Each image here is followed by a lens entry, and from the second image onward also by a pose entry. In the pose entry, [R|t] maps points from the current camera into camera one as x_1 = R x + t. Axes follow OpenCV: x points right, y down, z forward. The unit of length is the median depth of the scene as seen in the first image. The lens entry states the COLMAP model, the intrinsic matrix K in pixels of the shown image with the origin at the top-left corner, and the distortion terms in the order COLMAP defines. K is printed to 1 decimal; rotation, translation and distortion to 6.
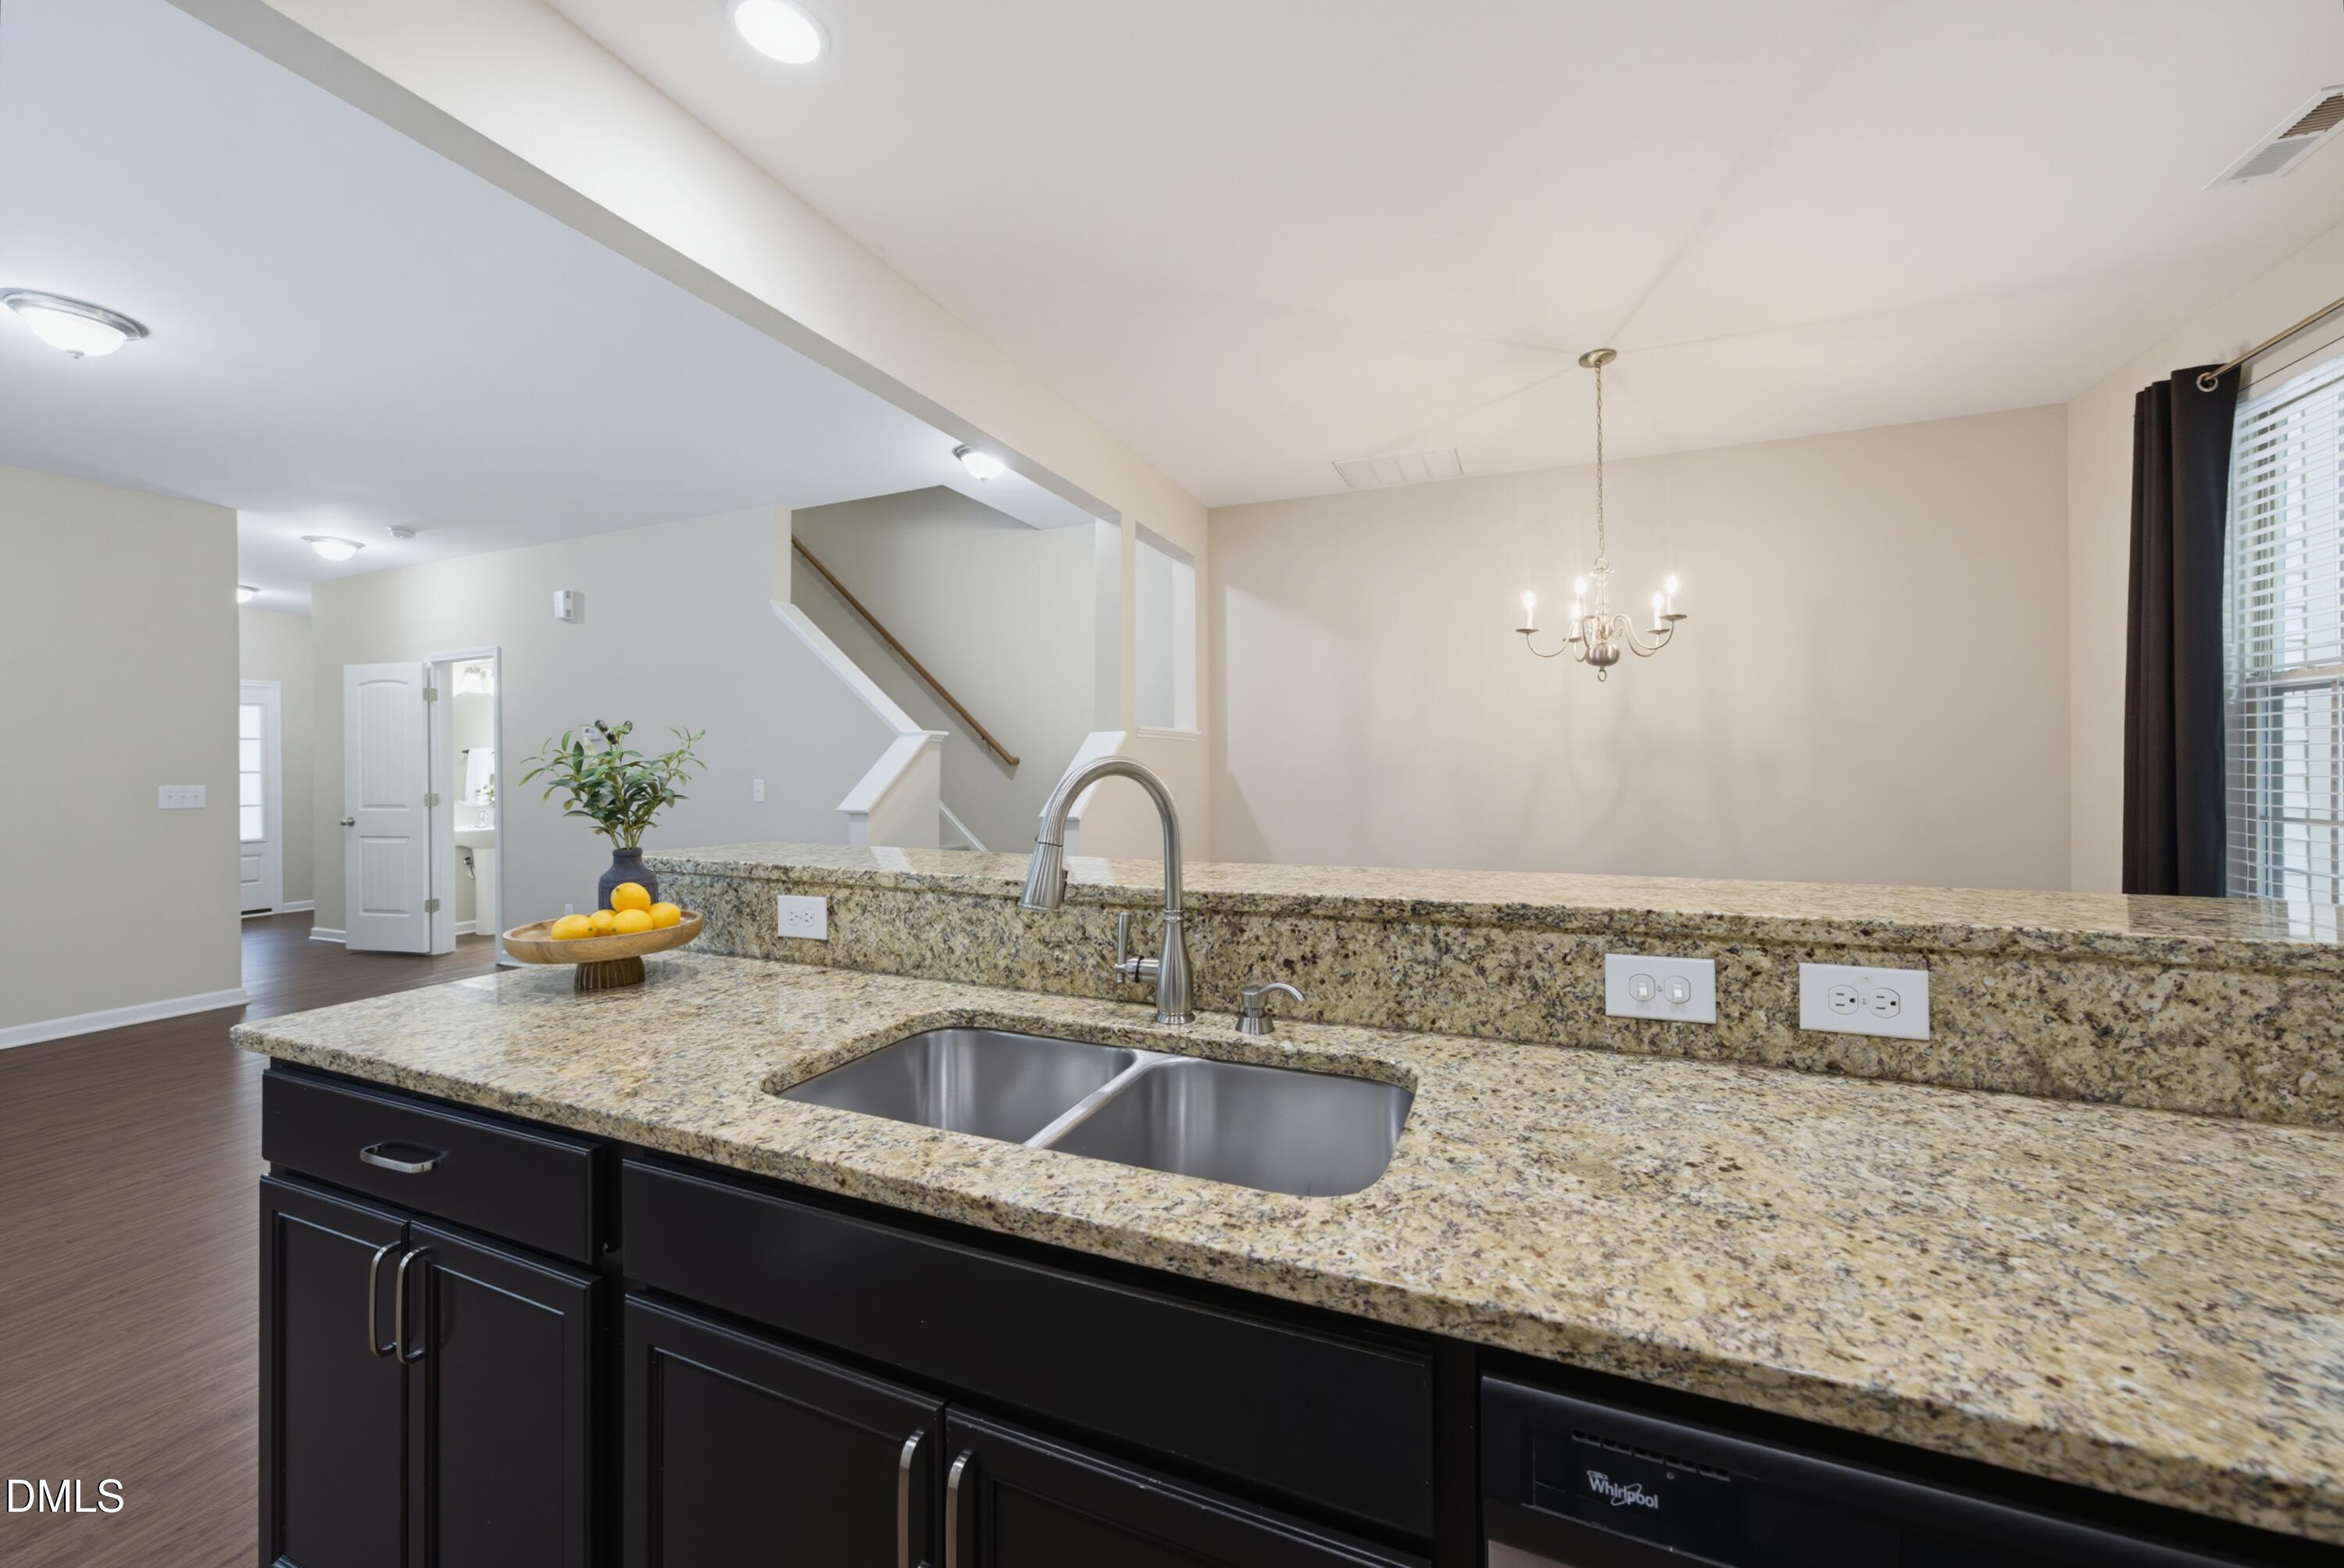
lens RADIAL K [[855.2, 0, 1184.3], [0, 855.2, 759.0], [0, 0, 1]] dist [0.001482, 0.000407]
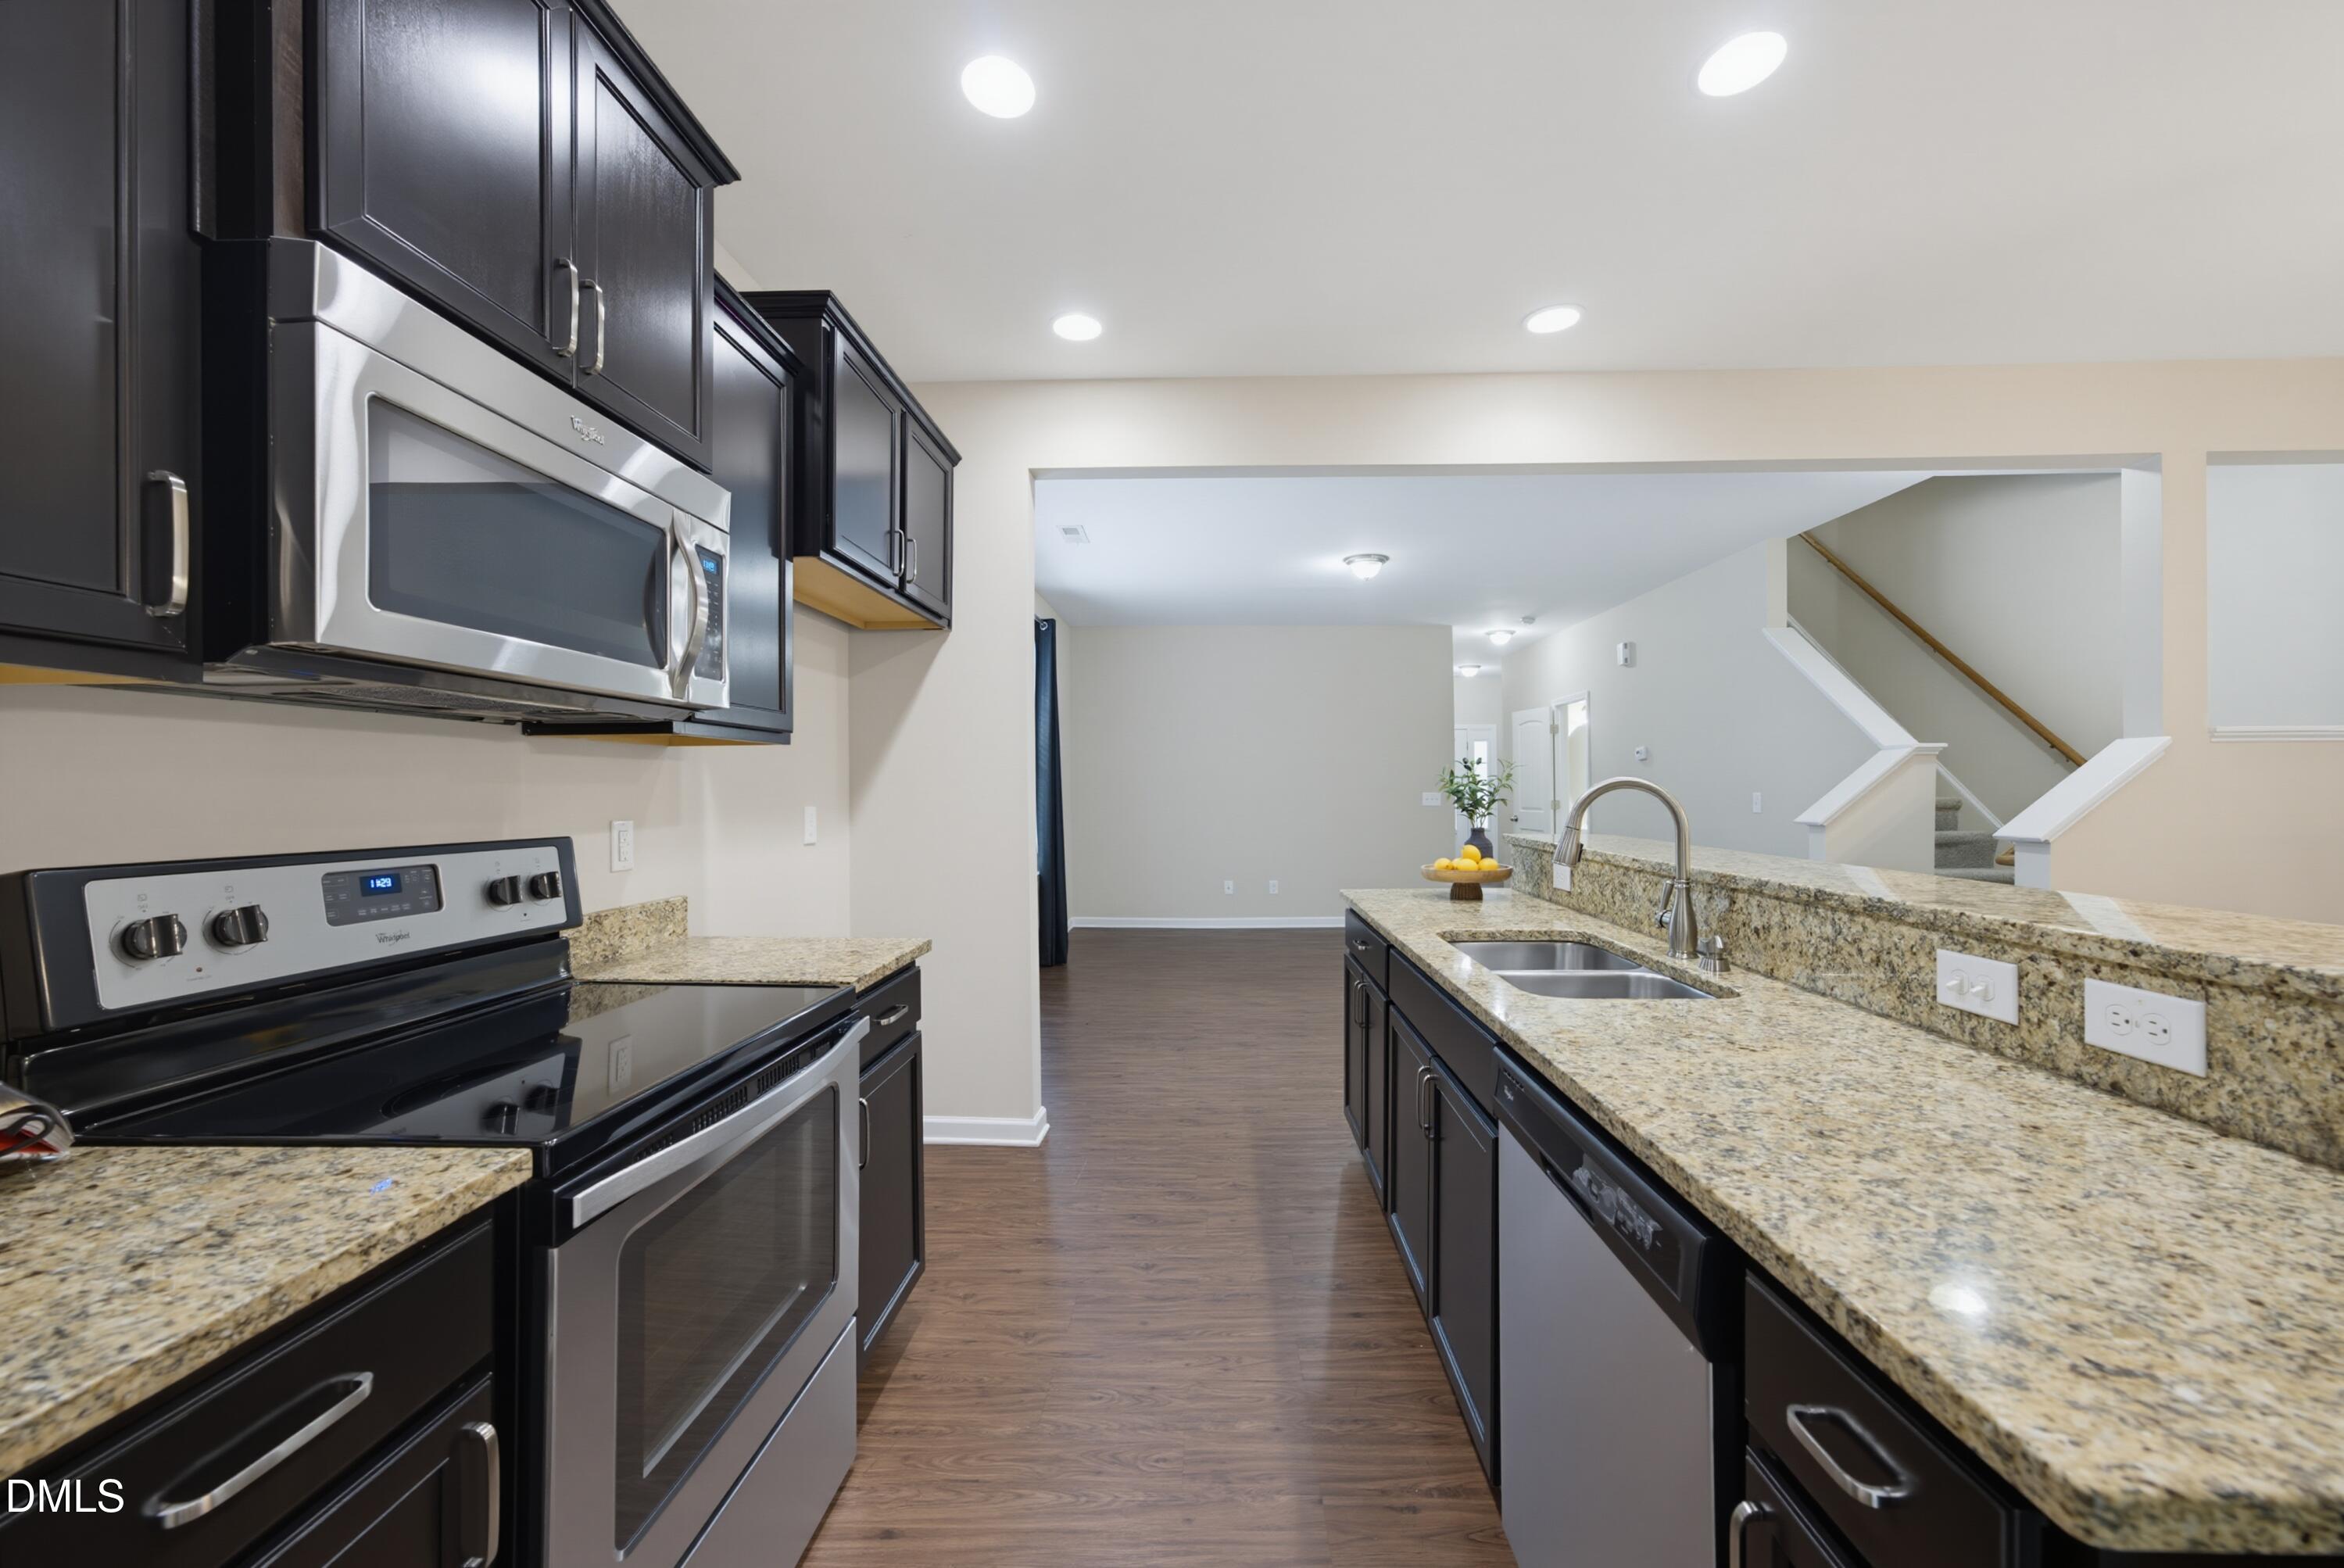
lens RADIAL K [[855.2, 0, 1184.3], [0, 855.2, 759.0], [0, 0, 1]] dist [0.001482, 0.000407]
pose [[0.348694, -0.022173, -0.936974, 1.239000], [0.008428, 0.999754, -0.020522, -0.006966], [0.937199, -0.000741, 0.348795, -0.329950]]
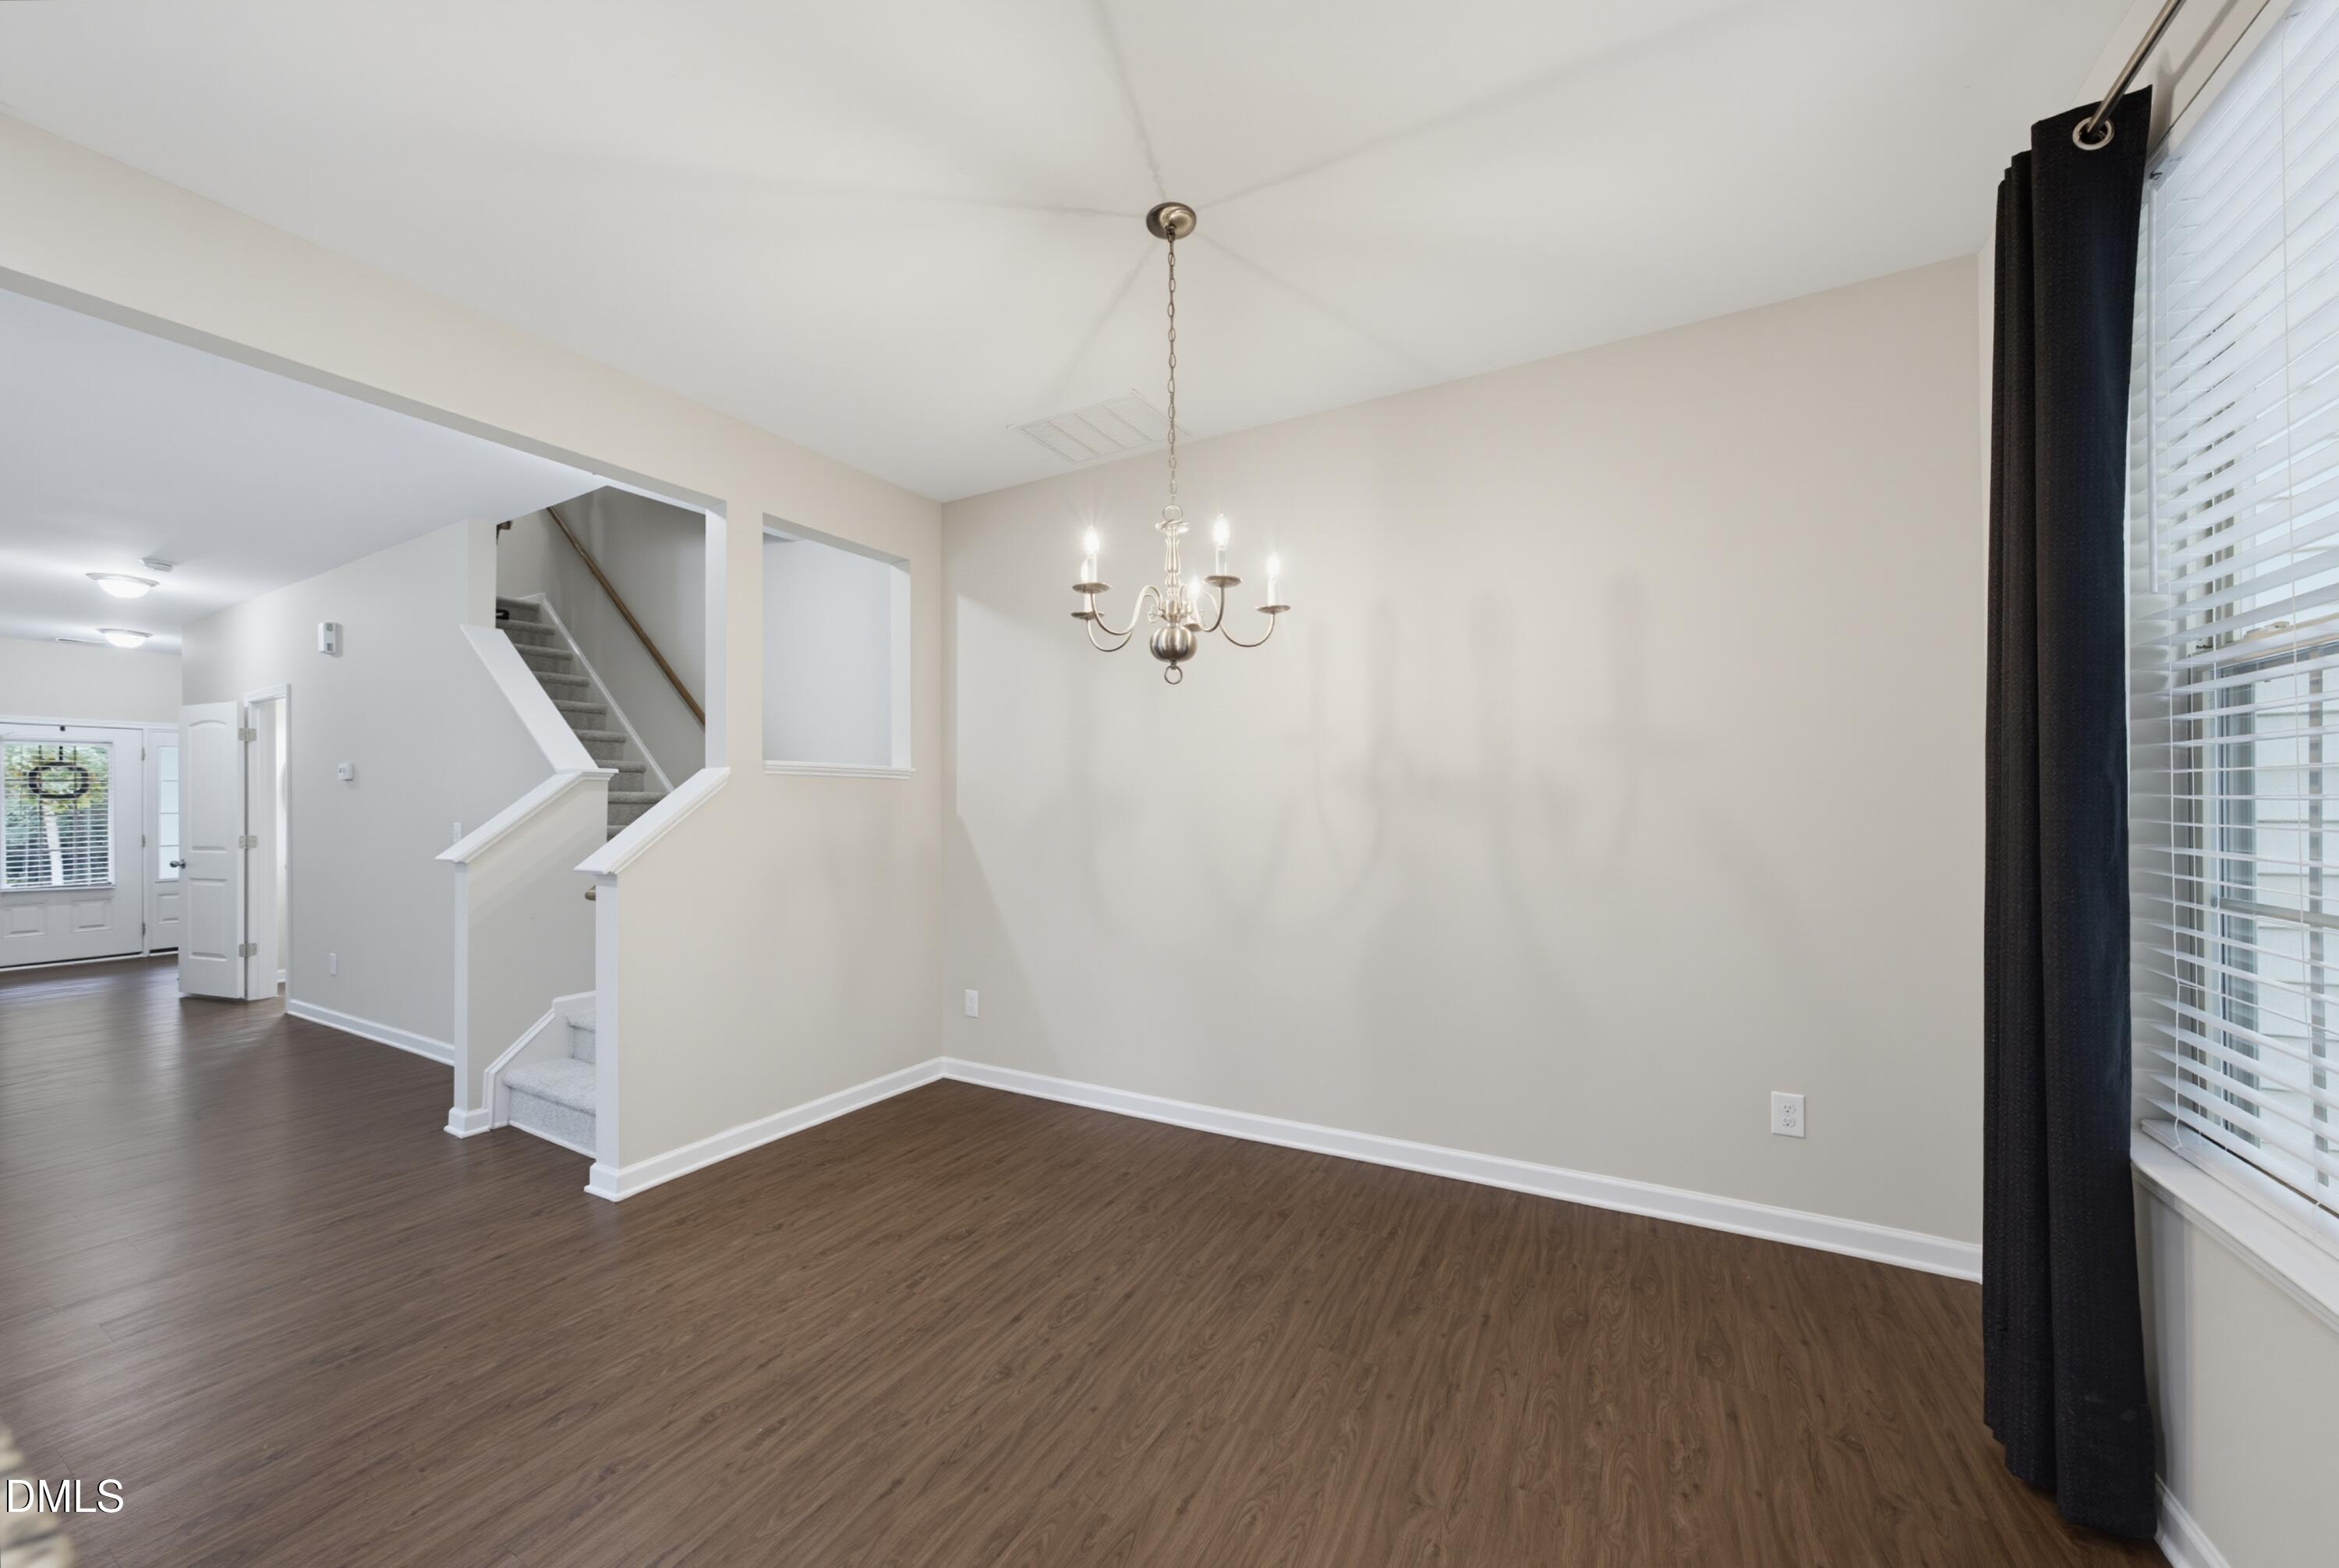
lens RADIAL K [[857.3, 0, 1169.5], [0, 857.3, 784.0], [0, 0, 1]] dist [-0.026411, 0.011405]
pose [[0.992553, -0.003526, -0.121764, 1.628095], [0.001310, 0.999832, -0.018272, 0.003423], [0.121808, 0.017976, 0.992391, 0.934736]]
